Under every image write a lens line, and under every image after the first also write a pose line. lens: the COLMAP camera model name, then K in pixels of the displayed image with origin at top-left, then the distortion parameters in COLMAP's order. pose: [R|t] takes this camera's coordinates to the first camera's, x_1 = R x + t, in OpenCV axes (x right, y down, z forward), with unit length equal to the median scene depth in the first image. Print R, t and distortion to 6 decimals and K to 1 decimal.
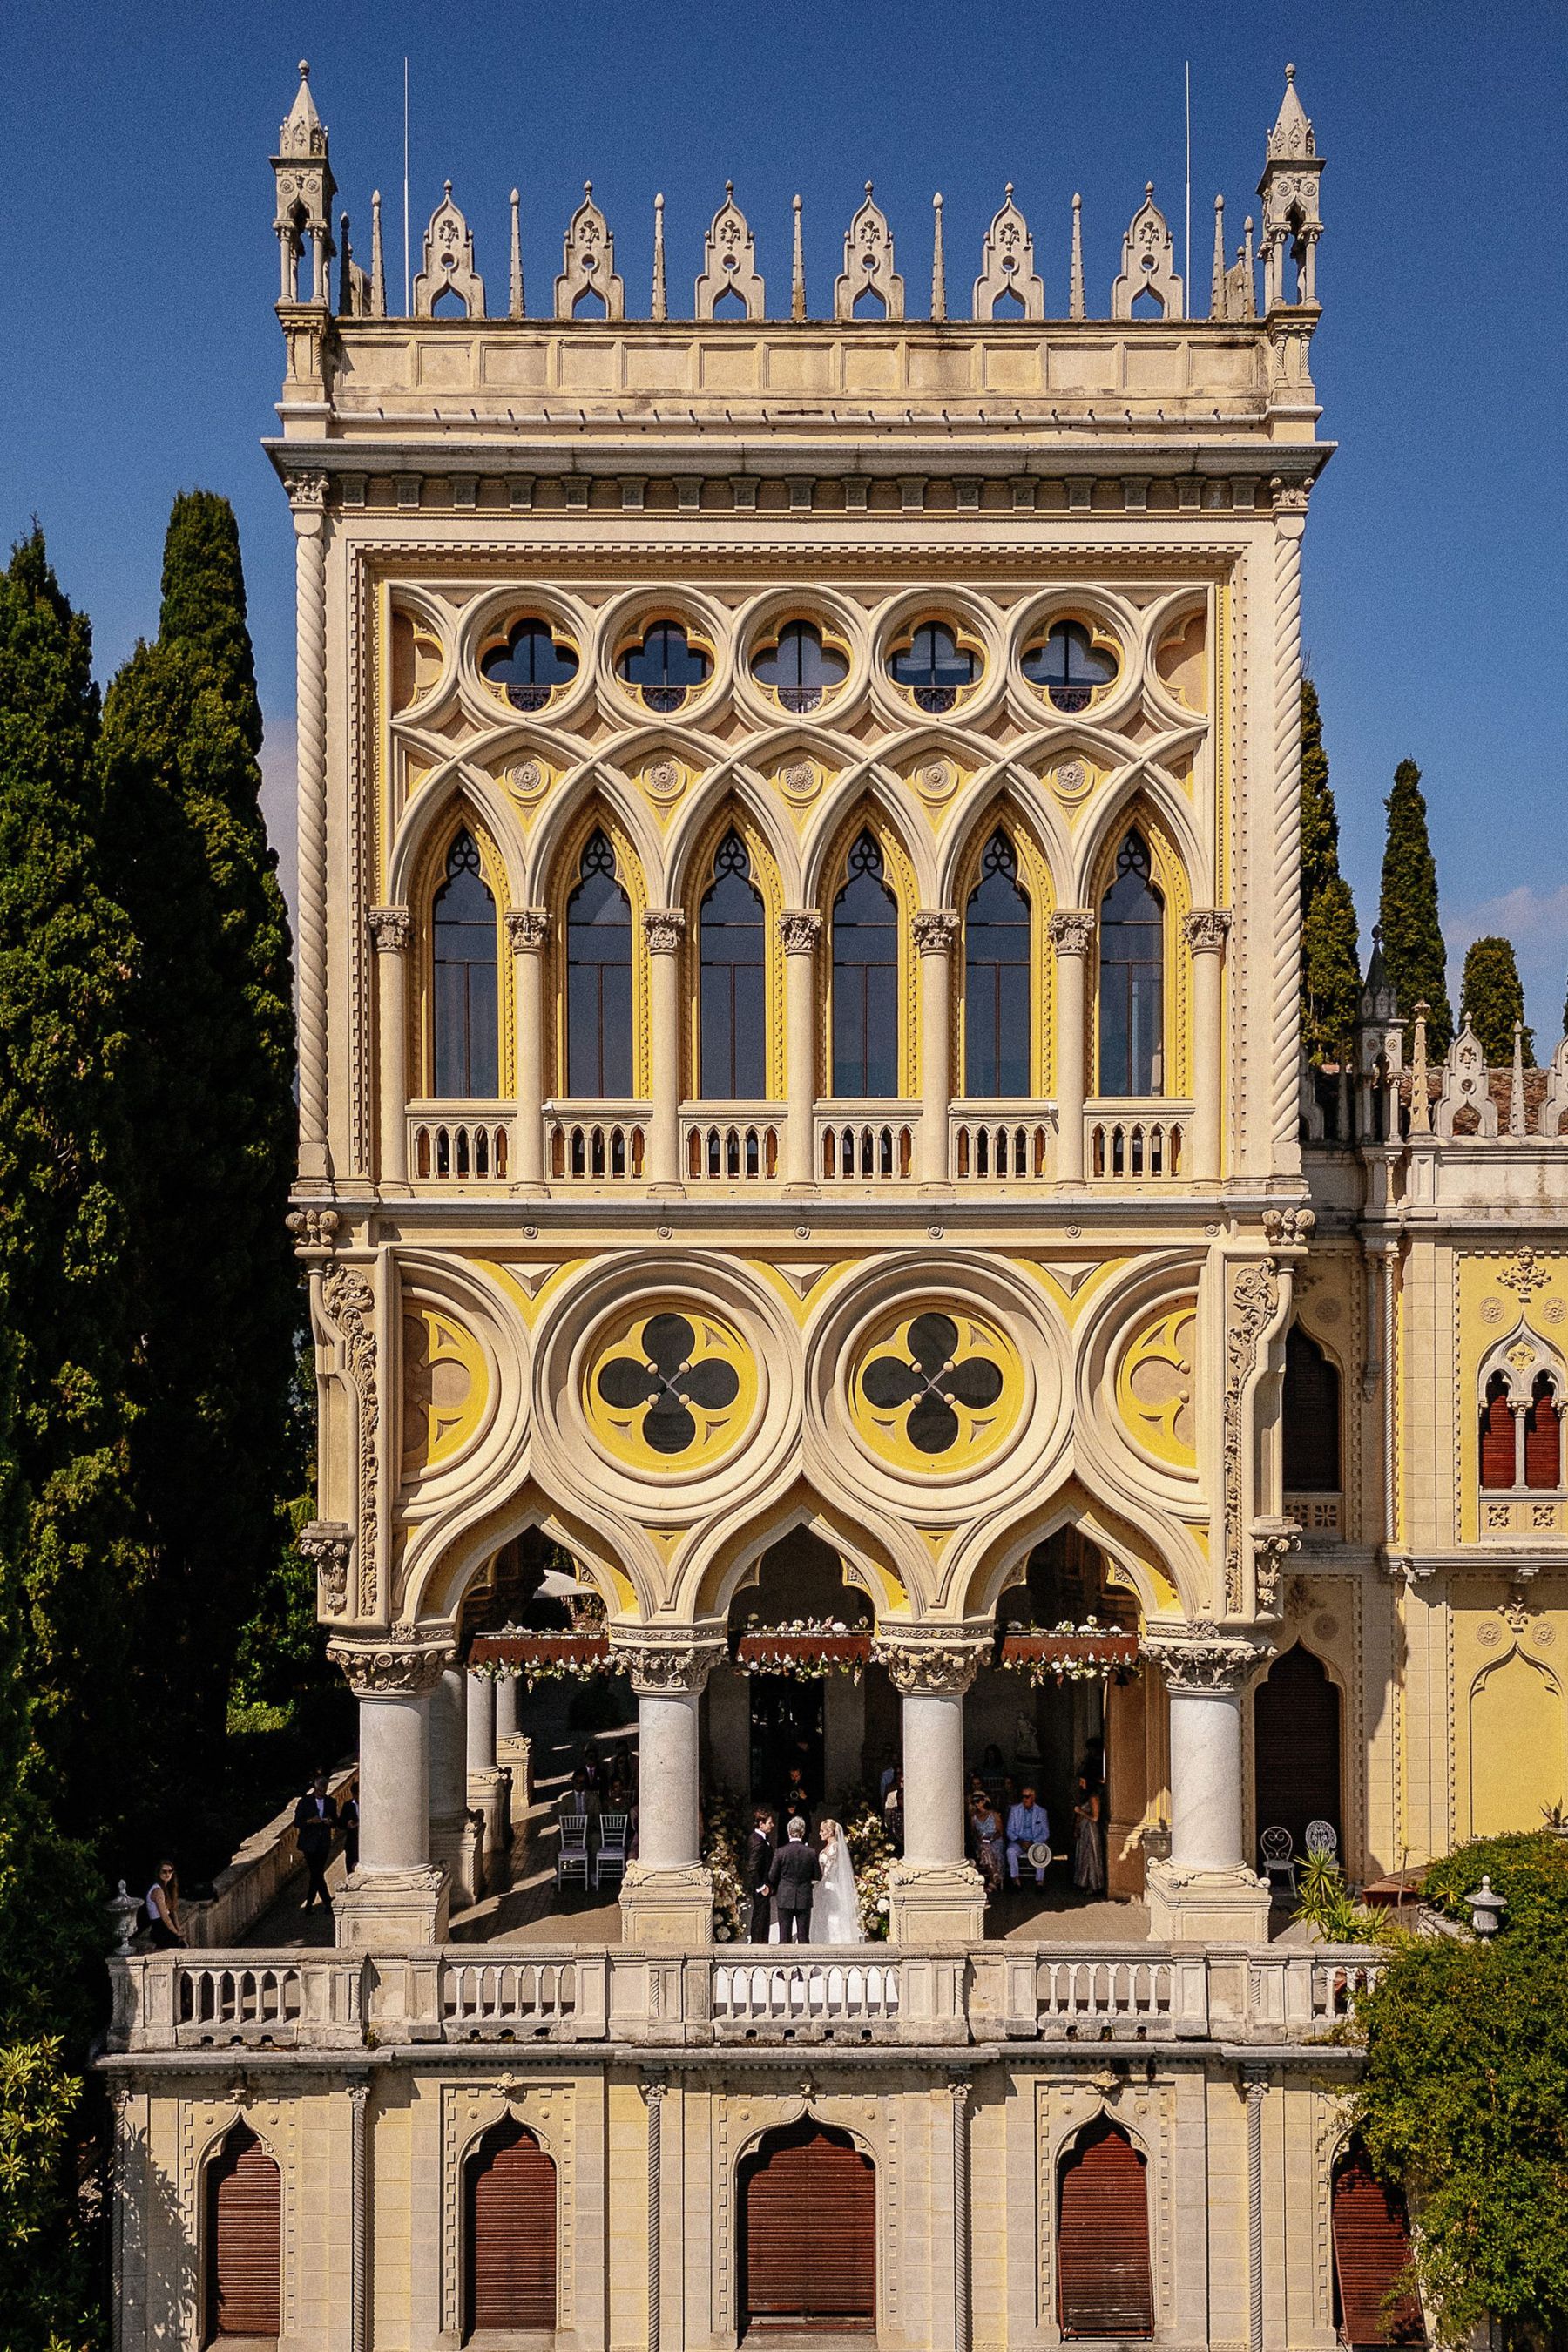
lens RADIAL K [[2017.6, 0, 775.2], [0, 2017.6, 1388.1], [0, 0, 1]] dist [0.016786, 0.006432]
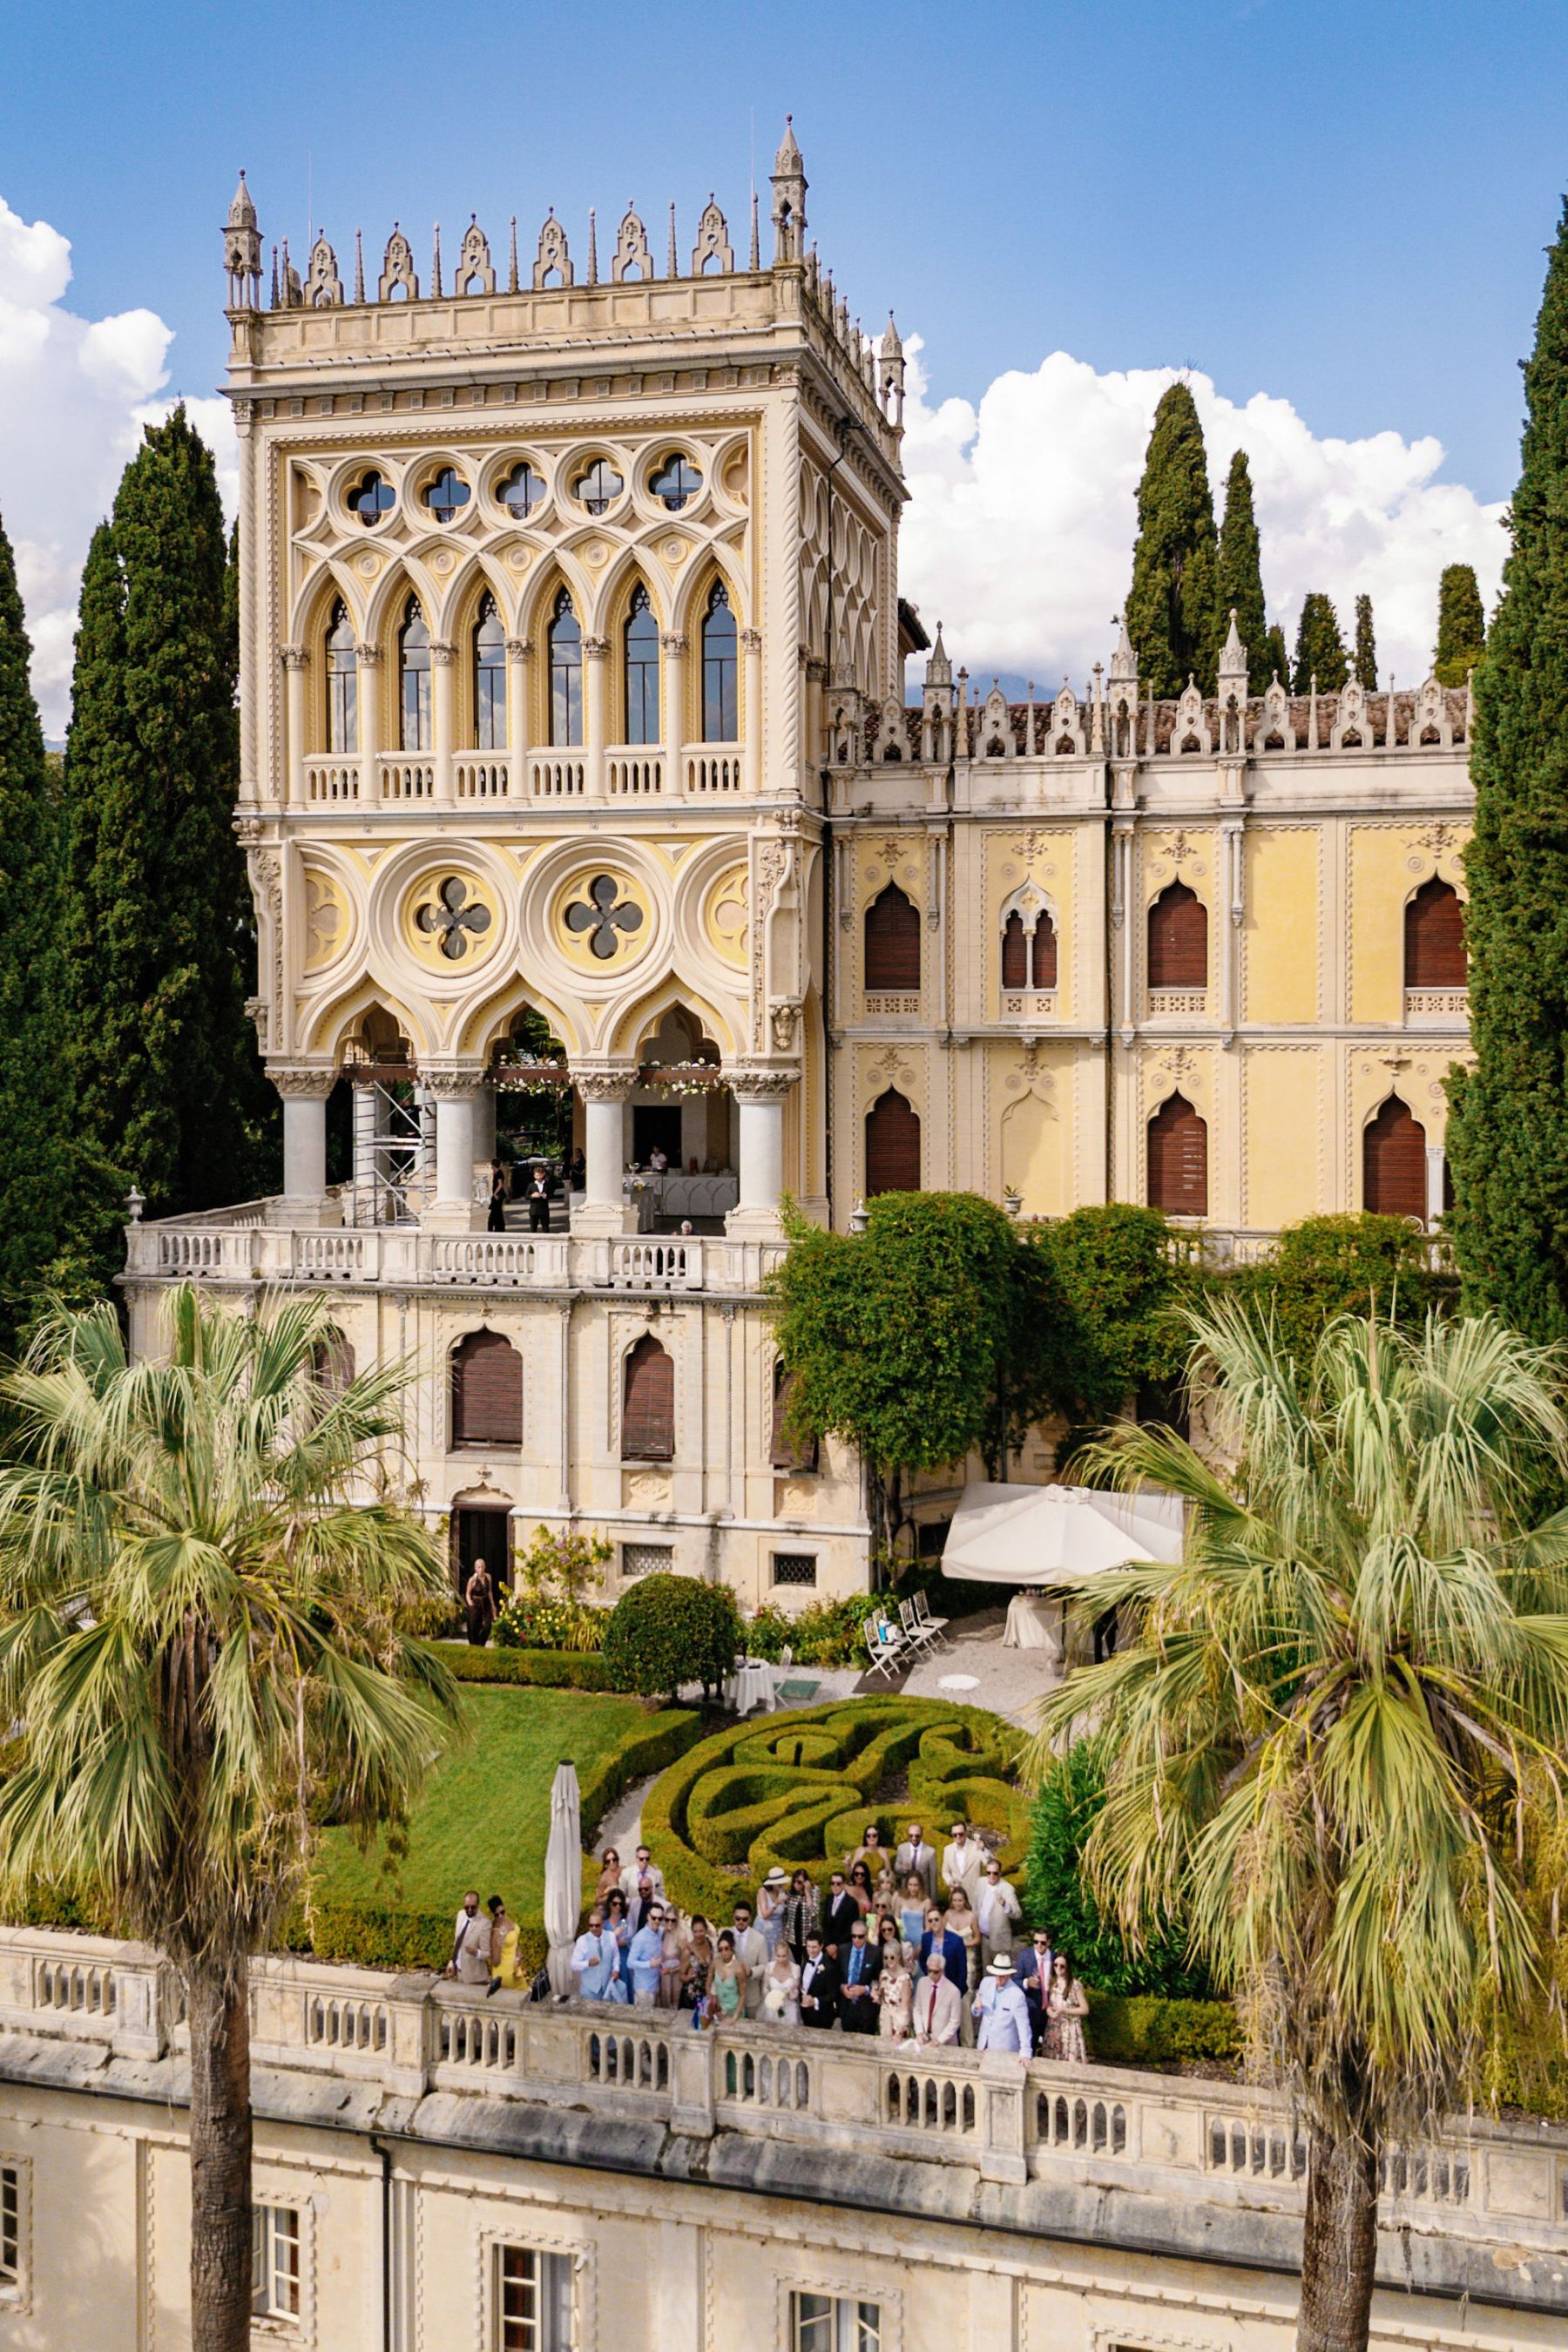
lens RADIAL K [[2017.6, 0, 838.9], [0, 2017.6, 1028.7], [0, 0, 1]] dist [0.016786, 0.006432]
pose [[0.974942, 0.004601, -0.222412, 0.656173], [-0.000259, 0.999809, 0.019550, 0.059106], [0.222459, -0.019002, 0.974757, -0.600706]]
